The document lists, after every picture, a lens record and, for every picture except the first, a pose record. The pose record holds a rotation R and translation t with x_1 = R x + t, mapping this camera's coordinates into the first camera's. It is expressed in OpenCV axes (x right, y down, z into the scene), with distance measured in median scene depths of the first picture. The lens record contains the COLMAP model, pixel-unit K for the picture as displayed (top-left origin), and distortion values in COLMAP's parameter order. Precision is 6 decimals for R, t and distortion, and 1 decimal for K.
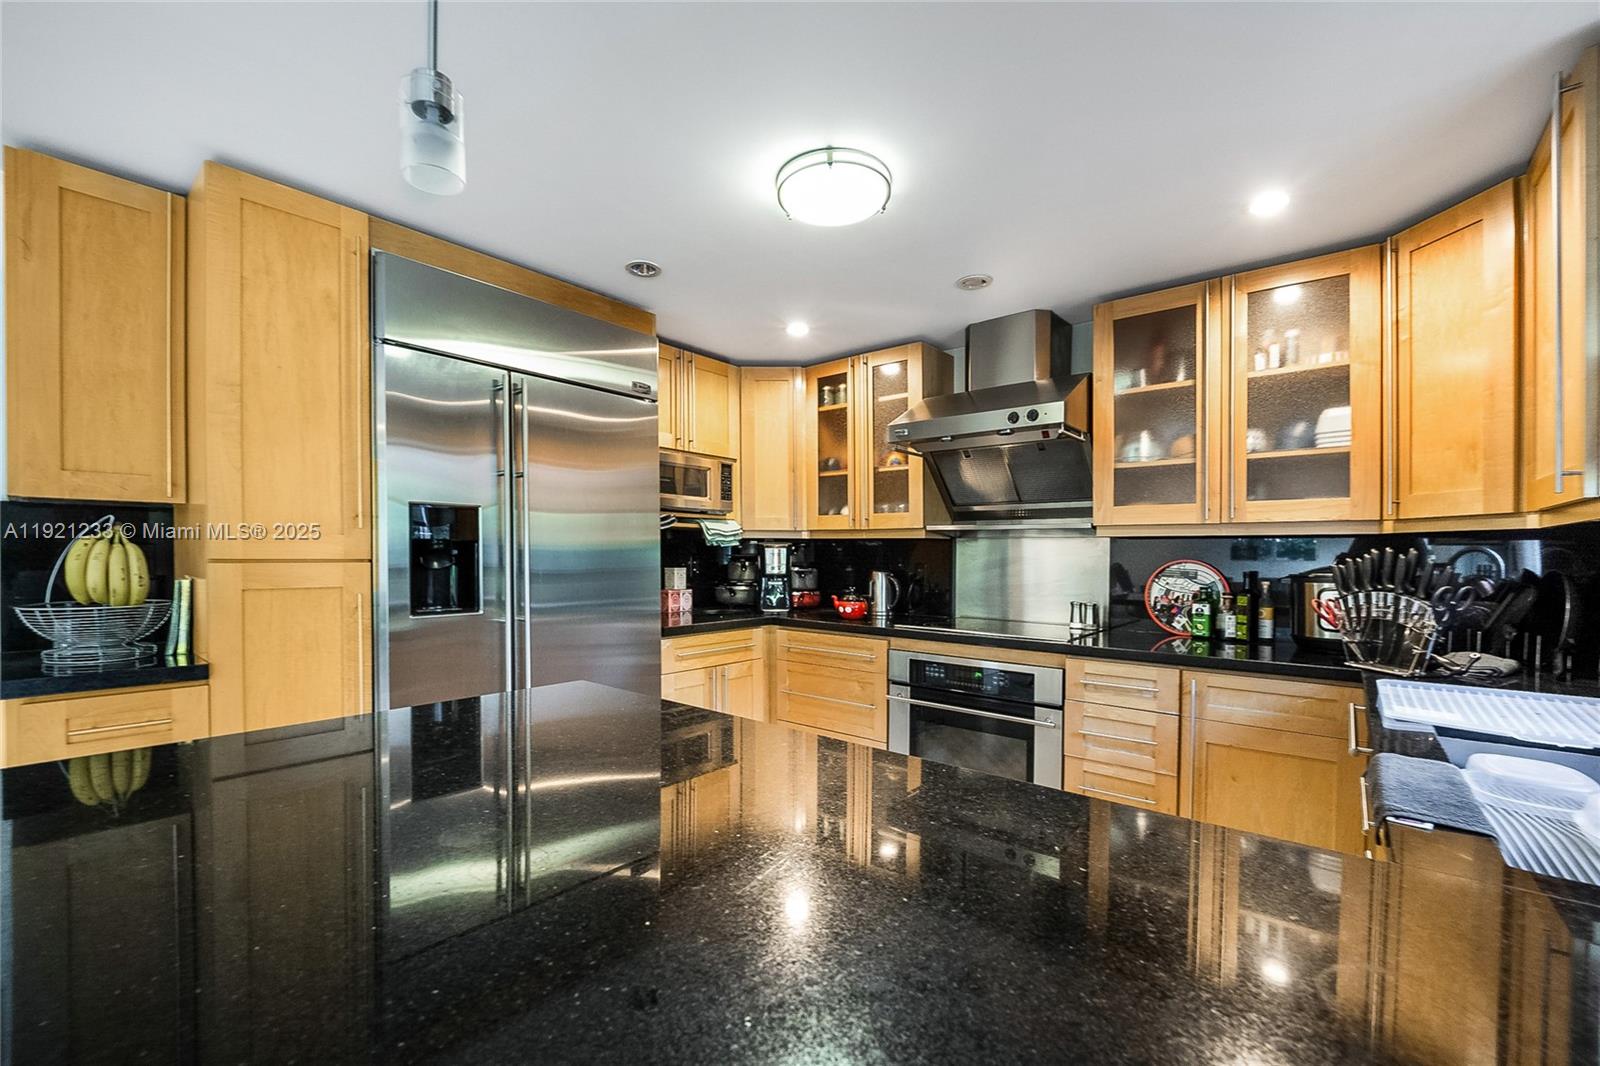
lens RADIAL K [[673.9, 0, 781.2], [0, 673.9, 549.2], [0, 0, 1]] dist [-0.024634, -0.000011]
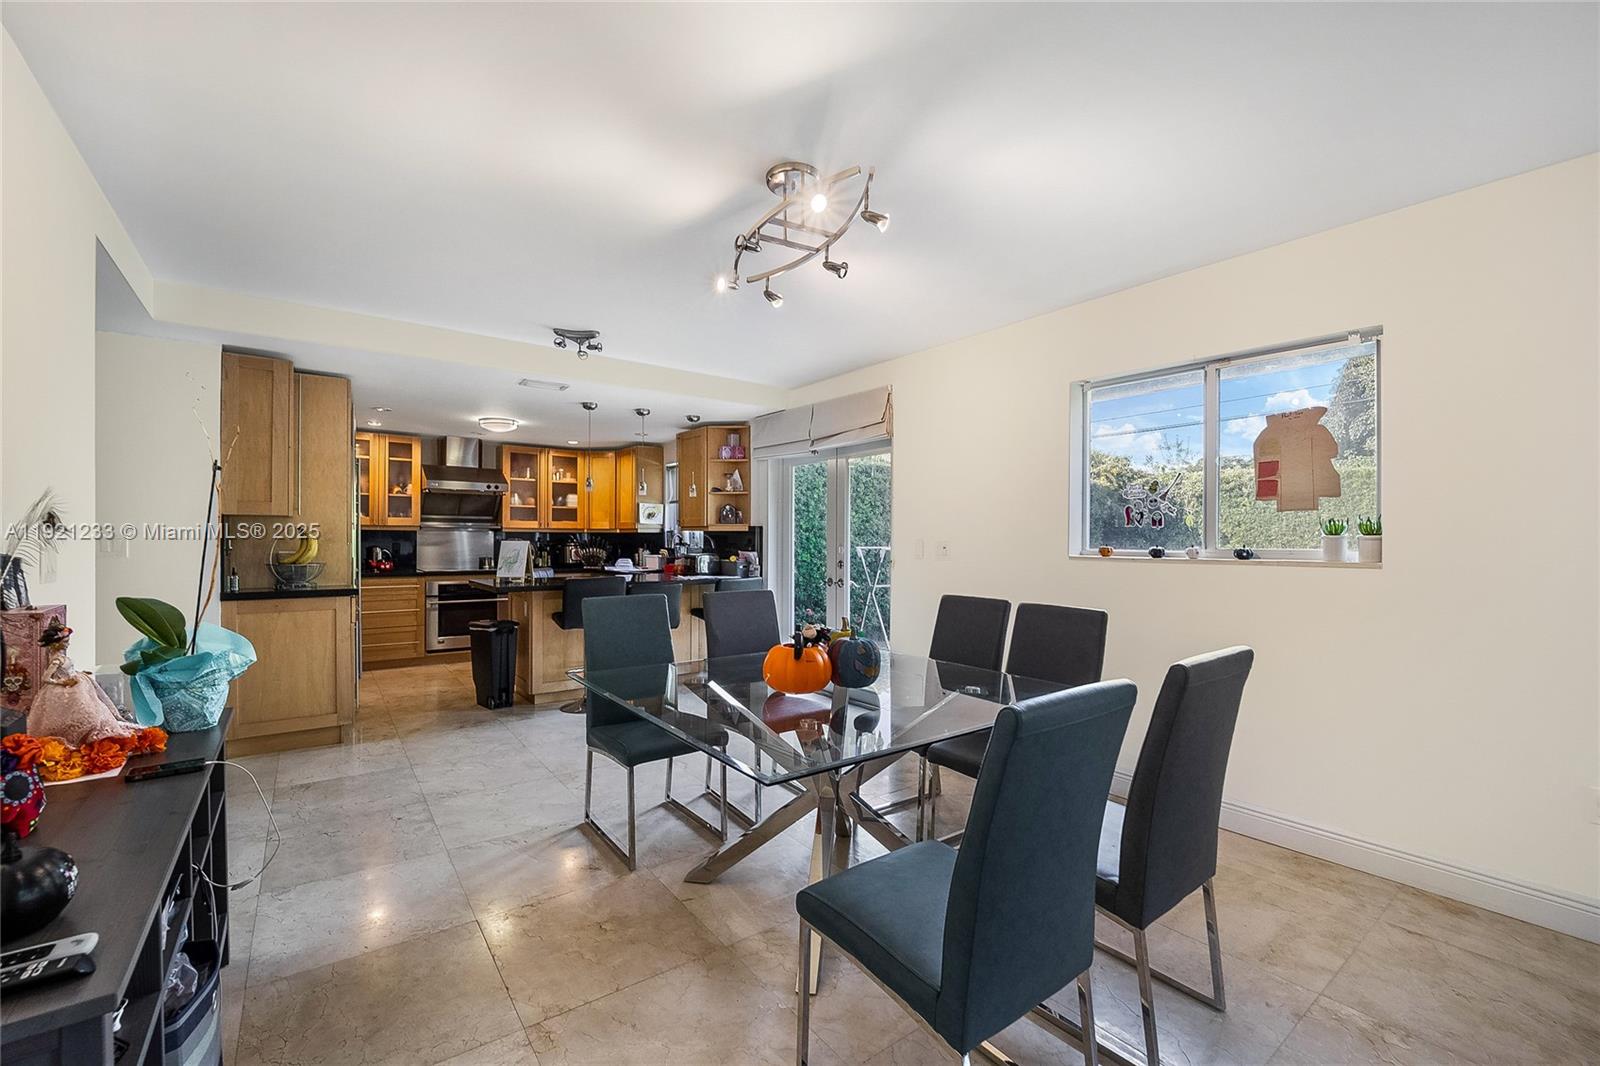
lens RADIAL K [[661.0, 0, 800.0], [0, 661.0, 533.0], [0, 0, 1]] dist [0.001121, 0.000059]
pose [[0.229405, 0.001832, 0.973329, -1.910951], [-0.009659, 0.999953, 0.000395, -0.027566], [-0.973283, -0.009492, 0.229412, -0.792028]]
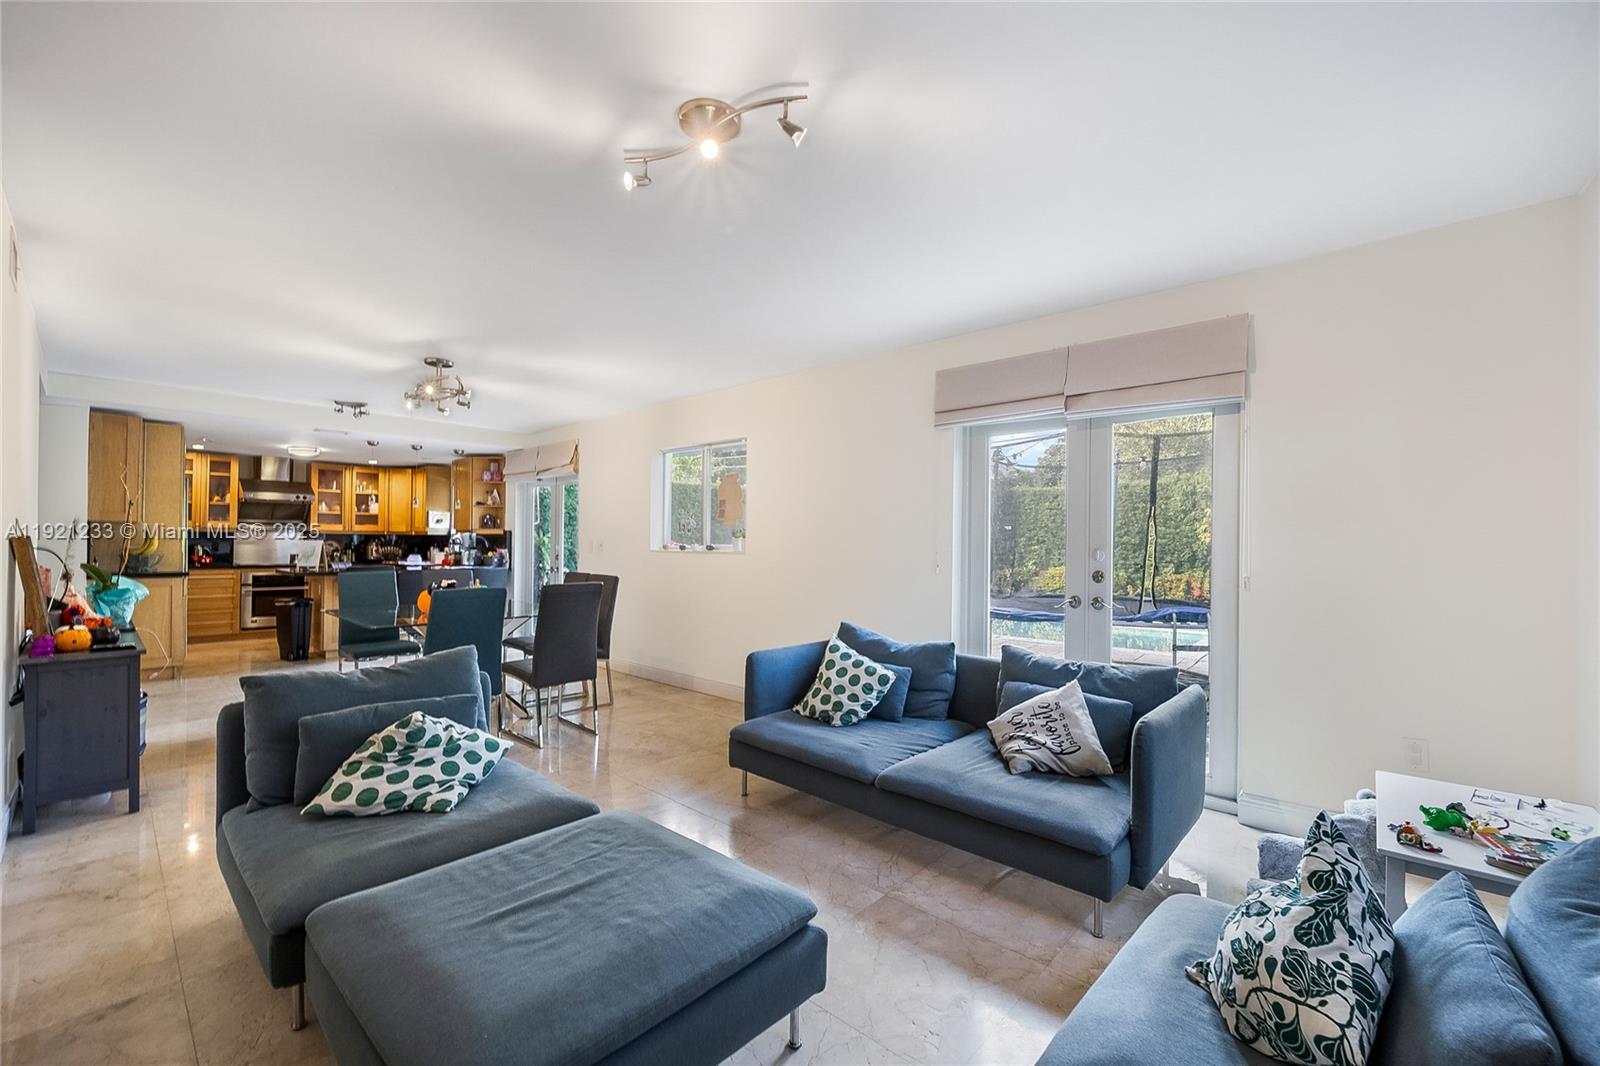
lens RADIAL K [[651.3, 0, 755.6], [0, 651.3, 531.2], [0, 0, 1]] dist [-0.001403, -0.000201]
pose [[0.082159, 0.009830, 0.996571, -2.659652], [-0.015380, 0.999845, -0.008594, -0.036452], [-0.996501, -0.014622, 0.082297, -1.506054]]
